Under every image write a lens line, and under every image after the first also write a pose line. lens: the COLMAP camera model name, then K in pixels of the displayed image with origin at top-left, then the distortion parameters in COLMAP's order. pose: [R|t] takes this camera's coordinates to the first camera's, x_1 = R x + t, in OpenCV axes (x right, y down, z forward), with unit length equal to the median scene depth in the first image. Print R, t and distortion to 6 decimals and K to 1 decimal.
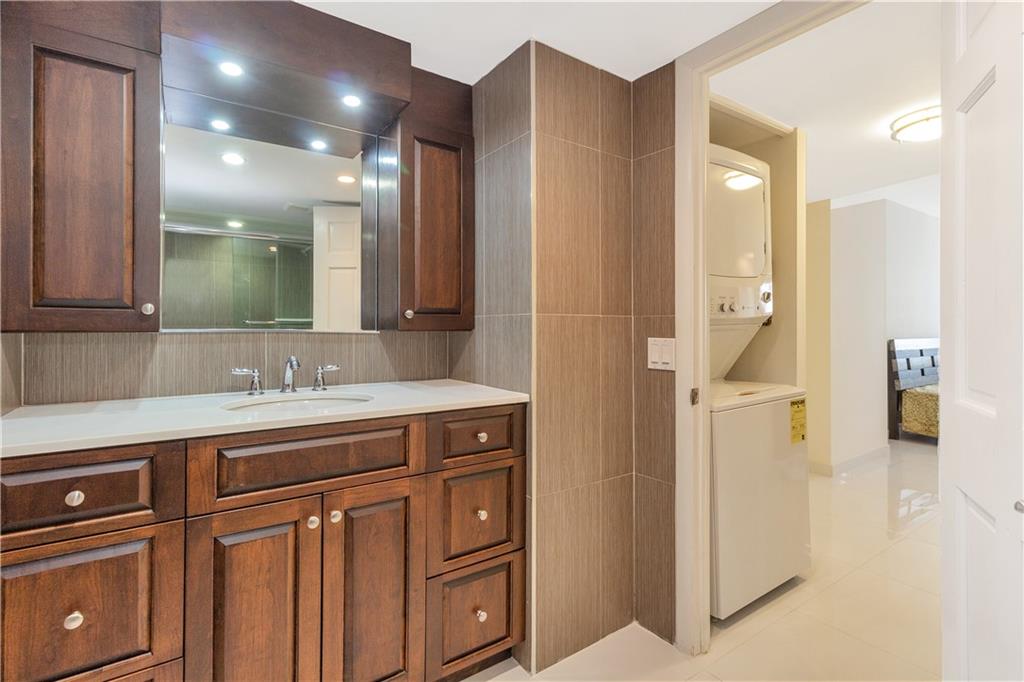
lens RADIAL K [[480.1, 0, 540.1], [0, 480.1, 328.2], [0, 0, 1]] dist [-0.003035, -0.000818]
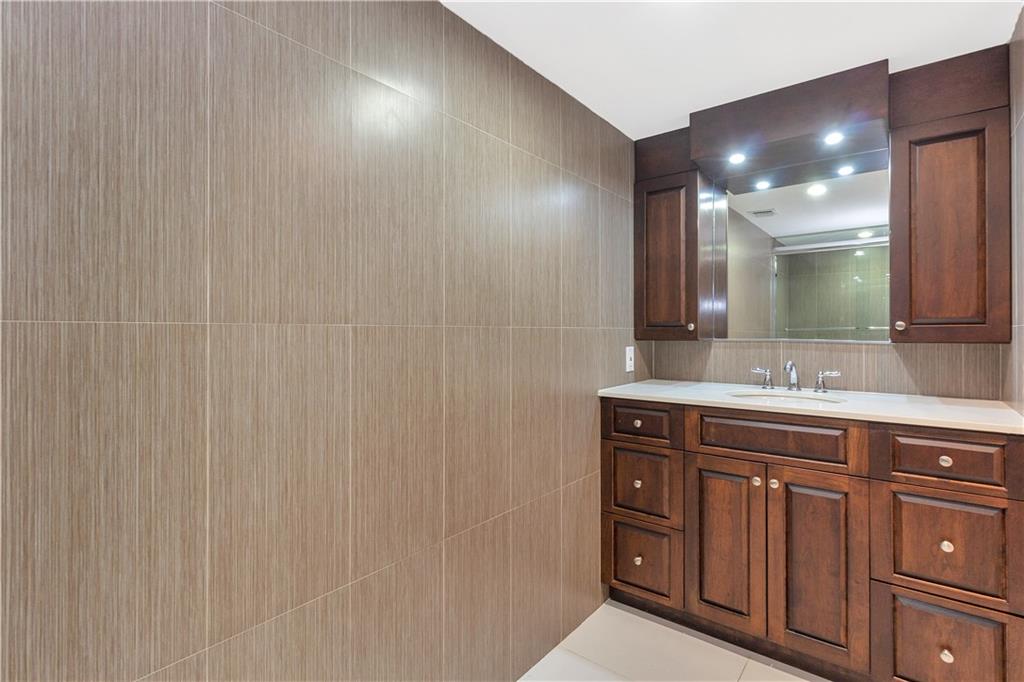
lens RADIAL K [[480.1, 0, 511.0], [0, 480.1, 333.6], [0, 0, 1]] dist [-0.003035, -0.000818]
pose [[0.275637, 0.001825, -0.961260, 0.566371], [0.002729, 0.999993, 0.002681, -0.021980], [0.961258, -0.003362, 0.275630, -0.050965]]
